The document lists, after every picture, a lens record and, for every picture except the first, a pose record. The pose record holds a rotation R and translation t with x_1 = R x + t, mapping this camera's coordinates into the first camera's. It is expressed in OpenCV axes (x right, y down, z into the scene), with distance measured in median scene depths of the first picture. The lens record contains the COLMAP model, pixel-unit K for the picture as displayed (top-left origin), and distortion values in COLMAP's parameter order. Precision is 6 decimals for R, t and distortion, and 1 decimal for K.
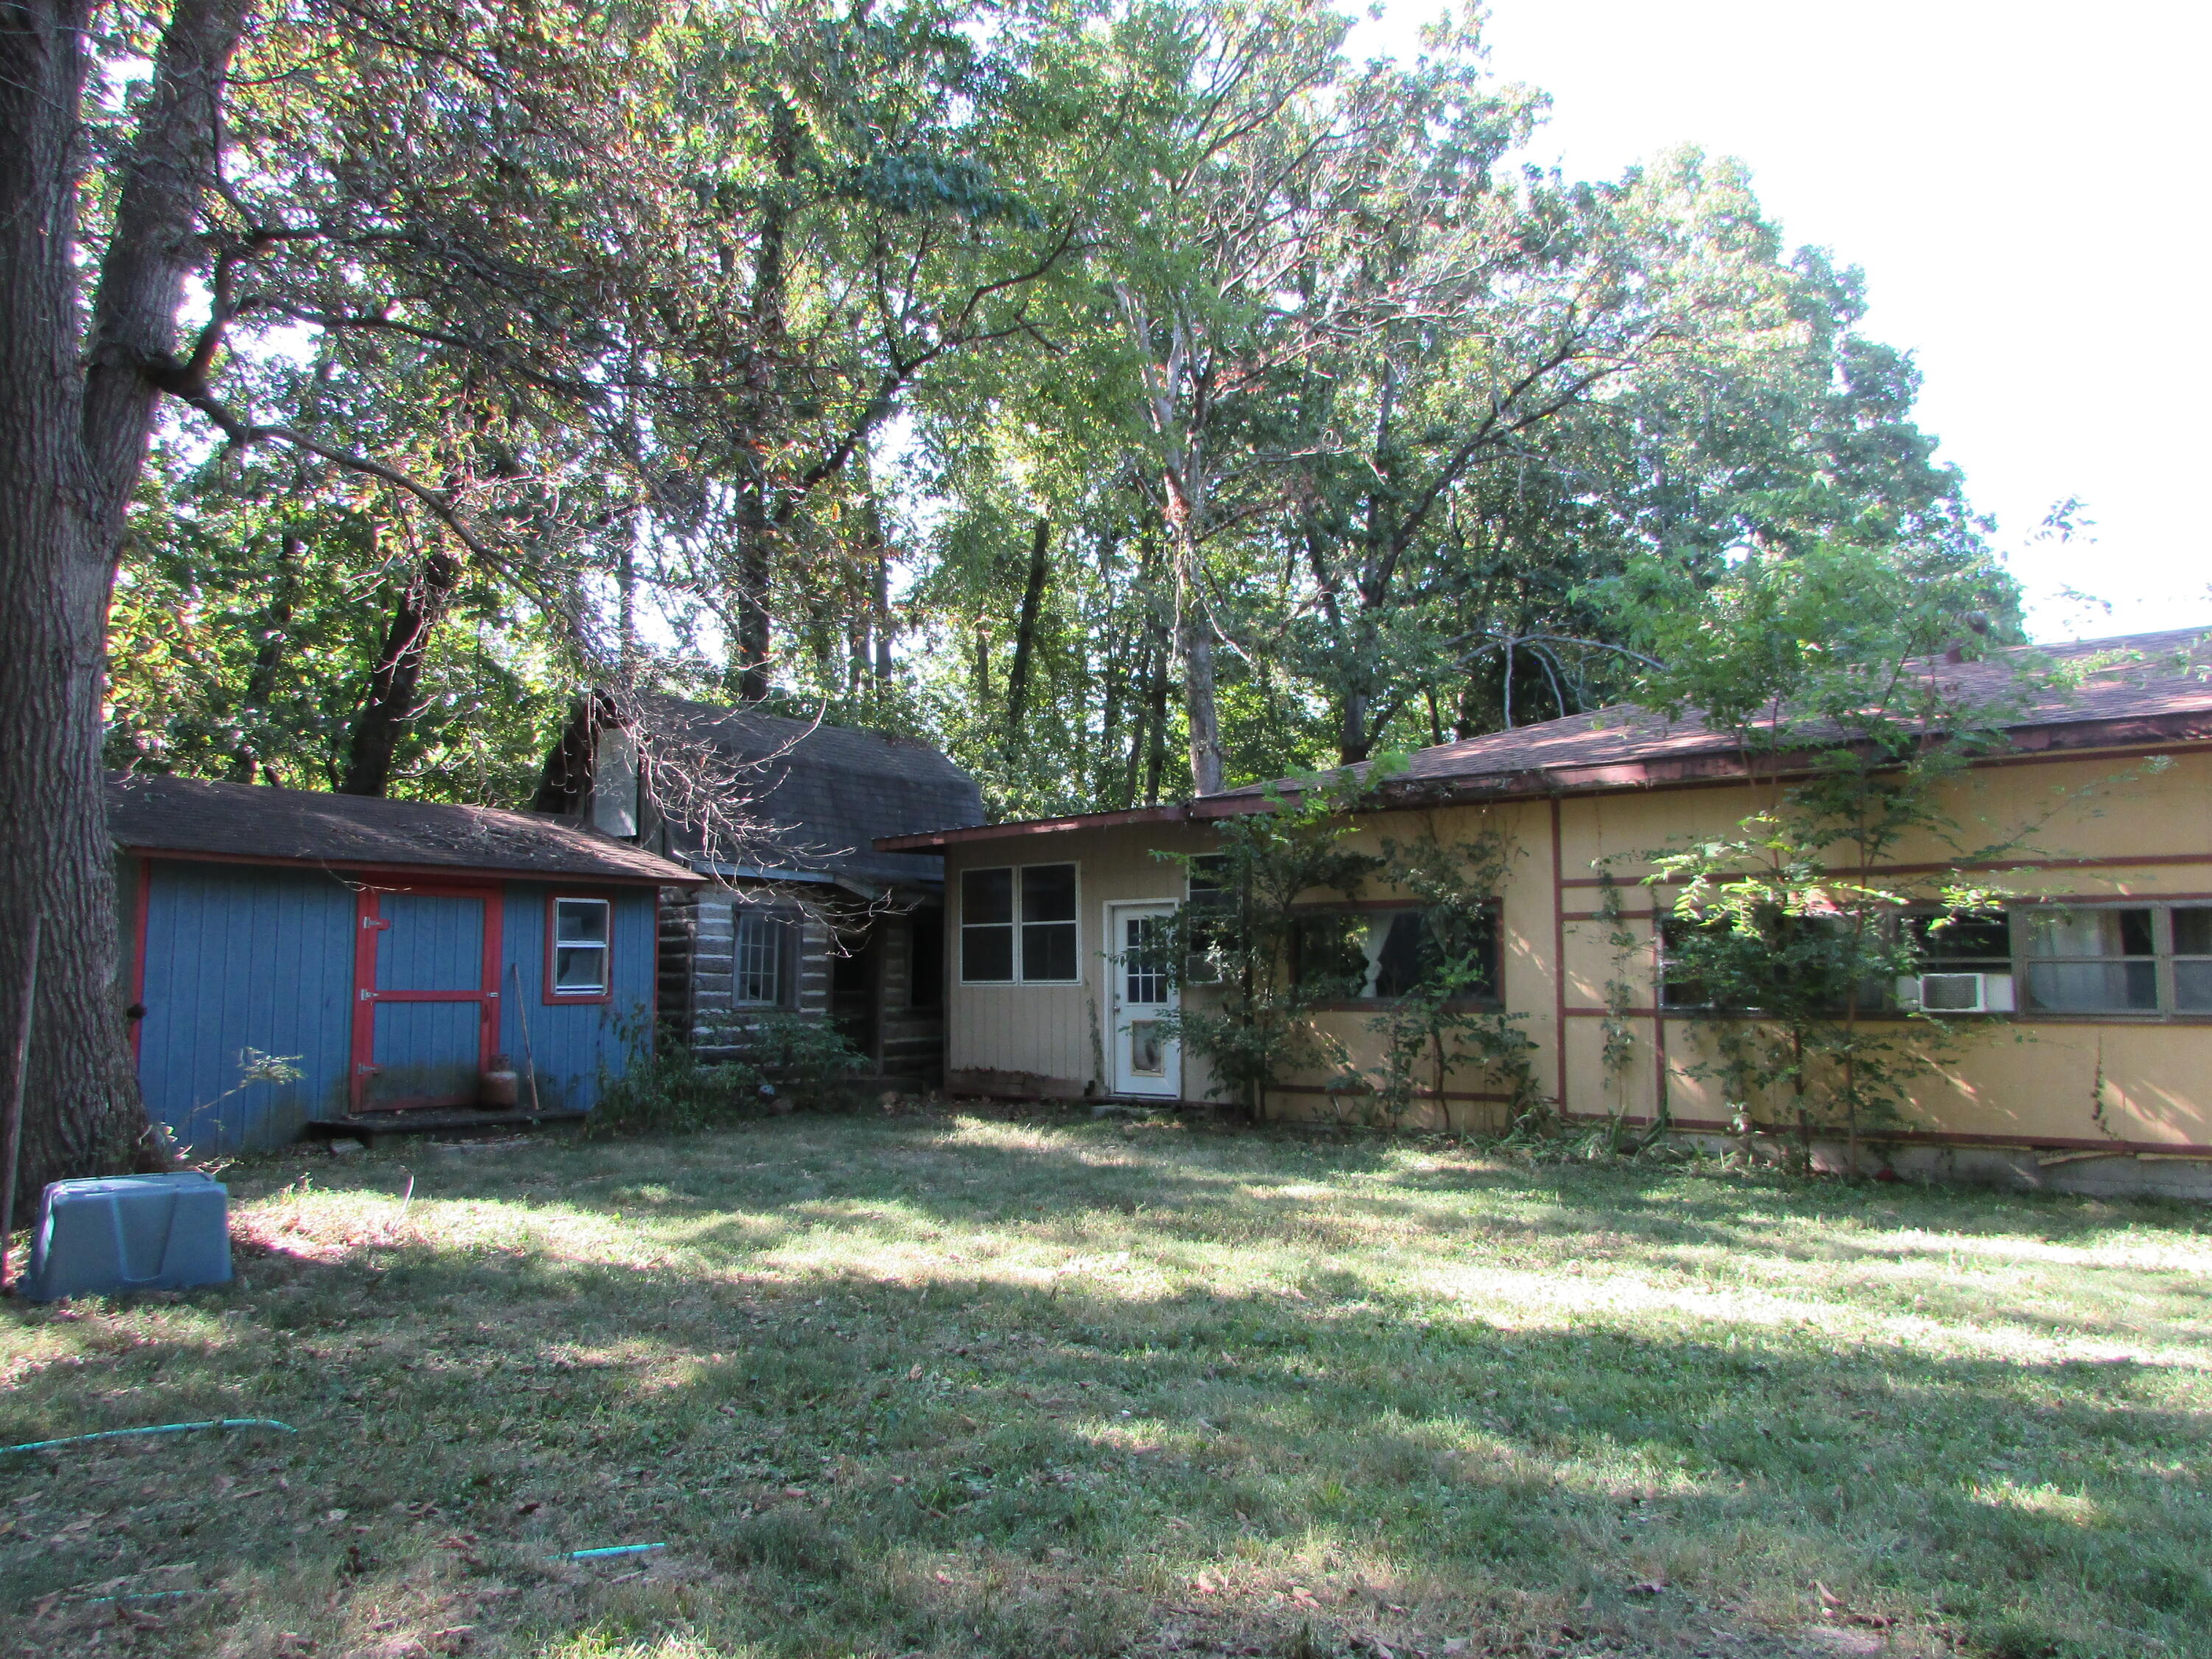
lens RADIAL K [[1556.7, 0, 1109.0], [0, 1556.7, 827.1], [0, 0, 1]] dist [-0.023509, 0.004610]
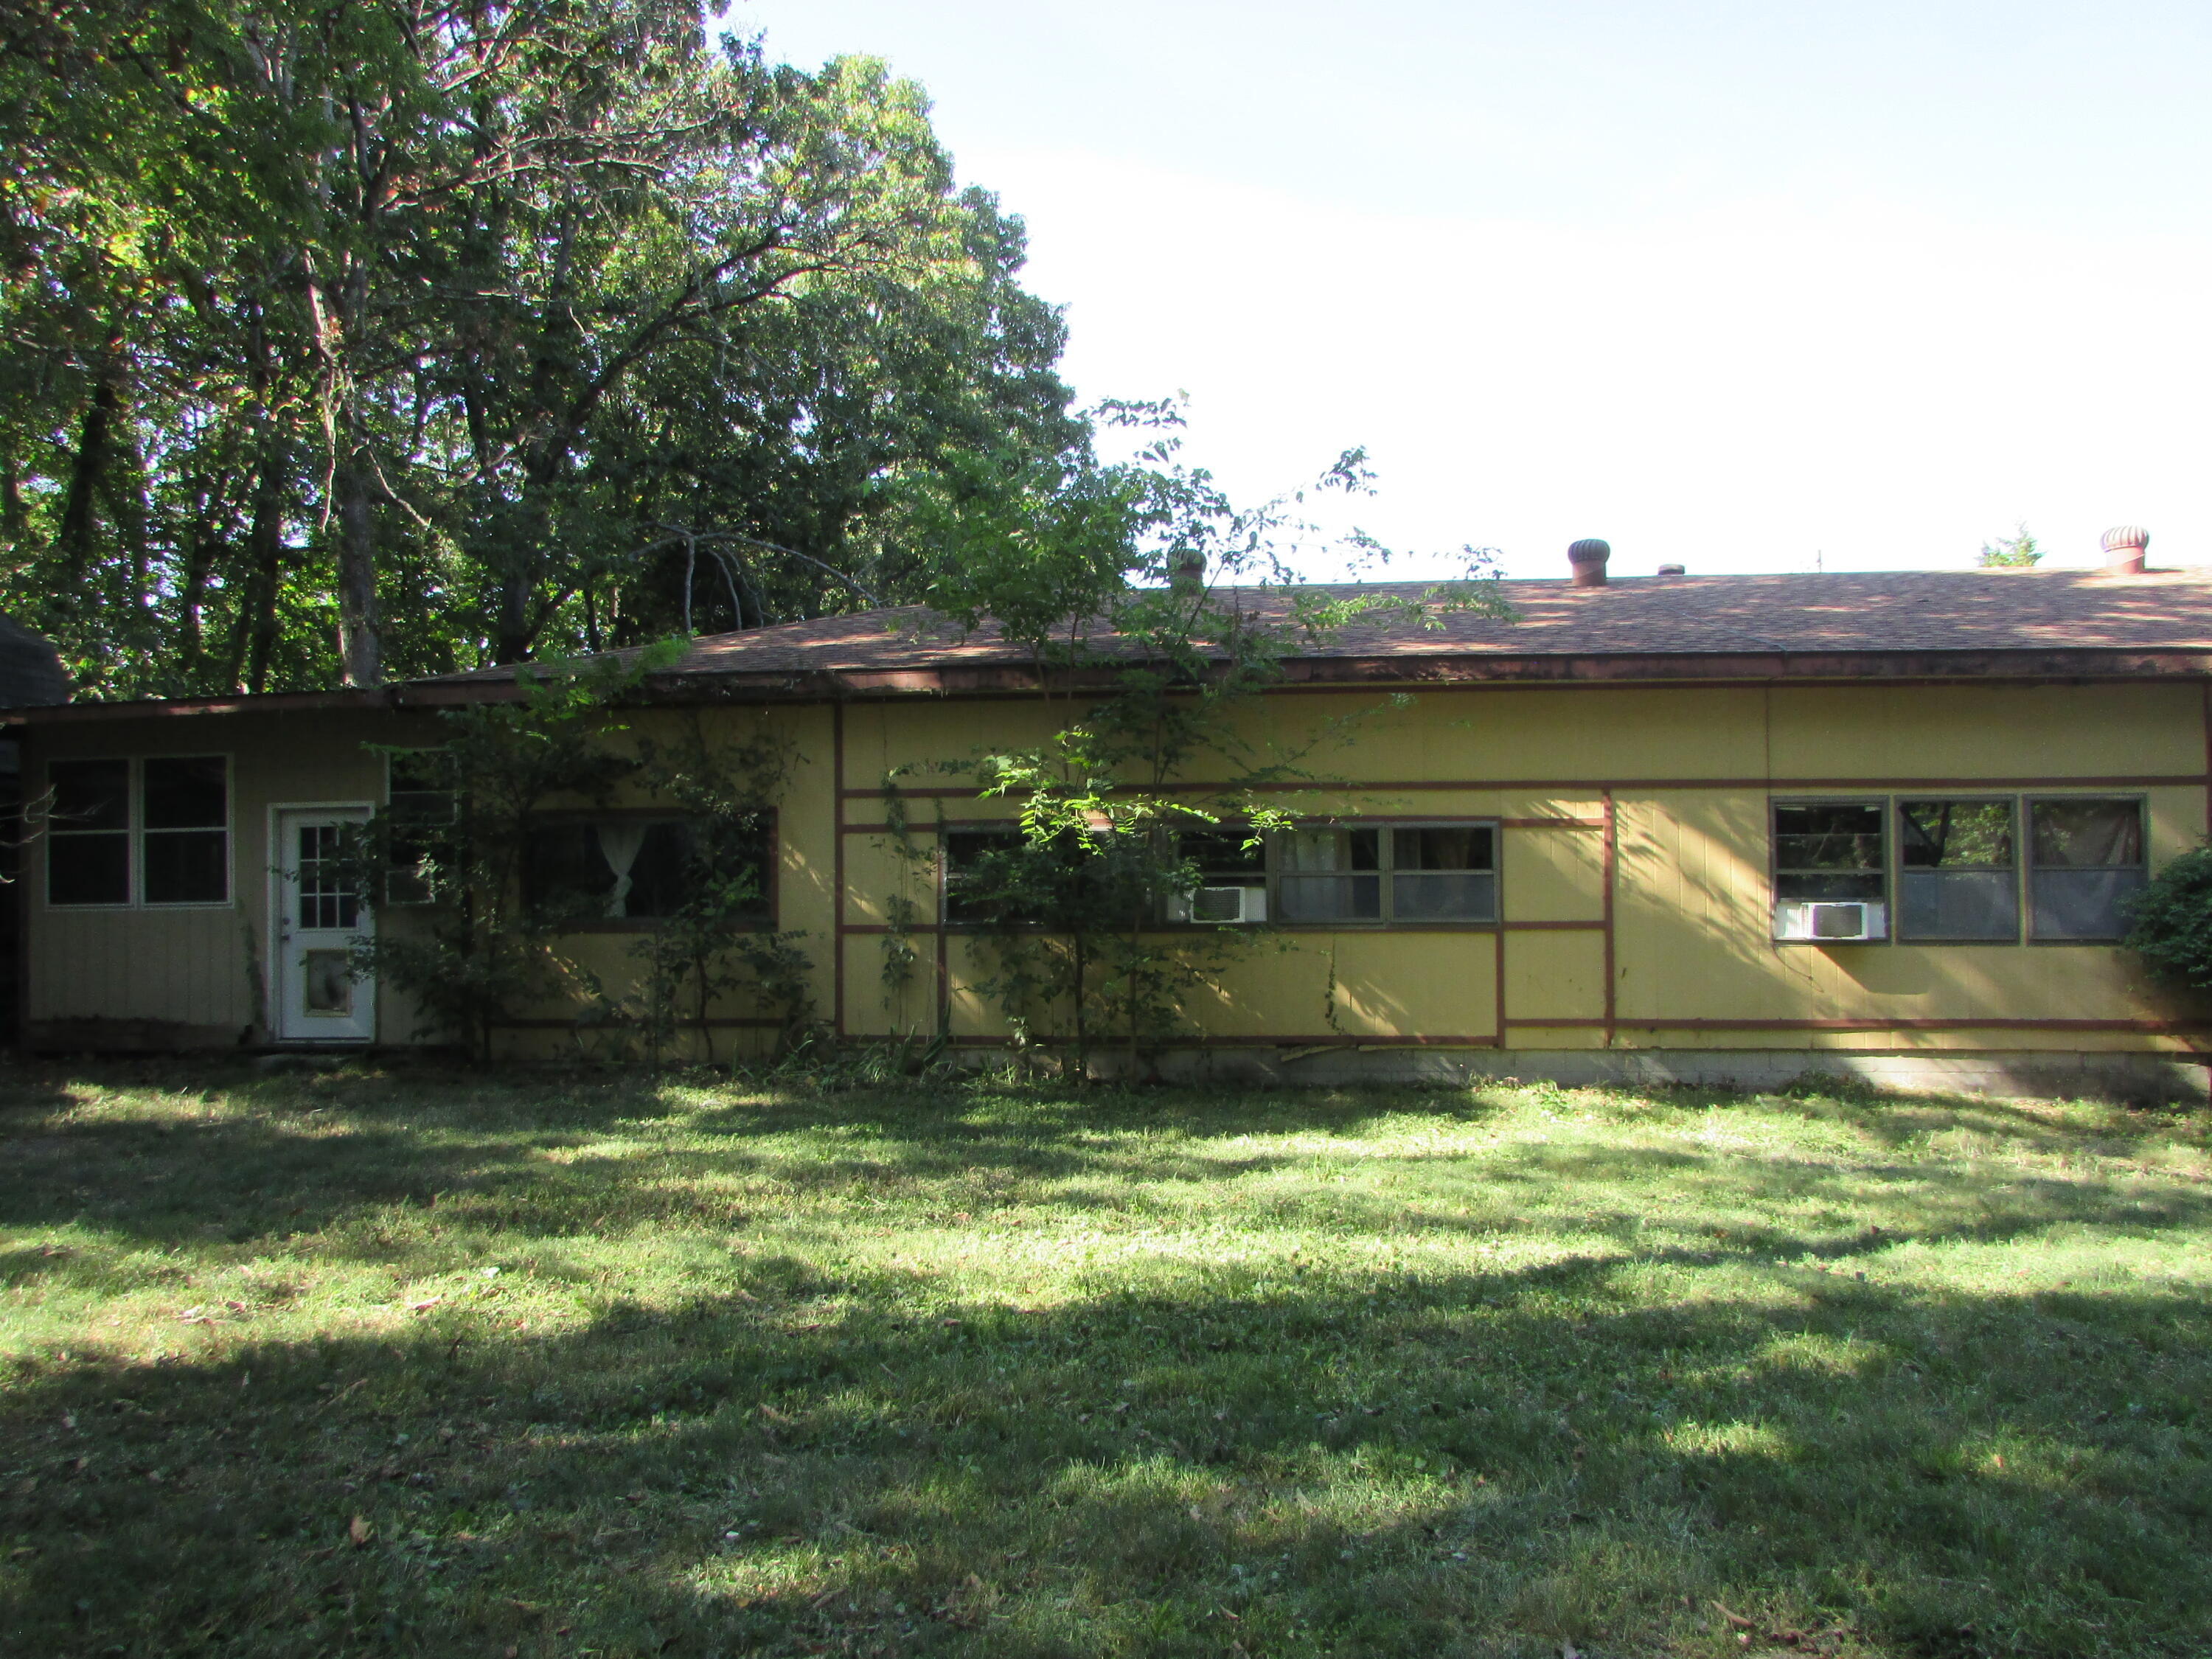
lens RADIAL K [[1579.1, 0, 1131.7], [0, 1579.1, 822.6], [0, 0, 1]] dist [-0.025889, 0.012690]
pose [[0.850438, 0.011481, 0.525950, -0.063606], [-0.040950, 0.998173, 0.044425, 0.003919], [-0.524479, -0.059319, 0.849354, 0.093637]]
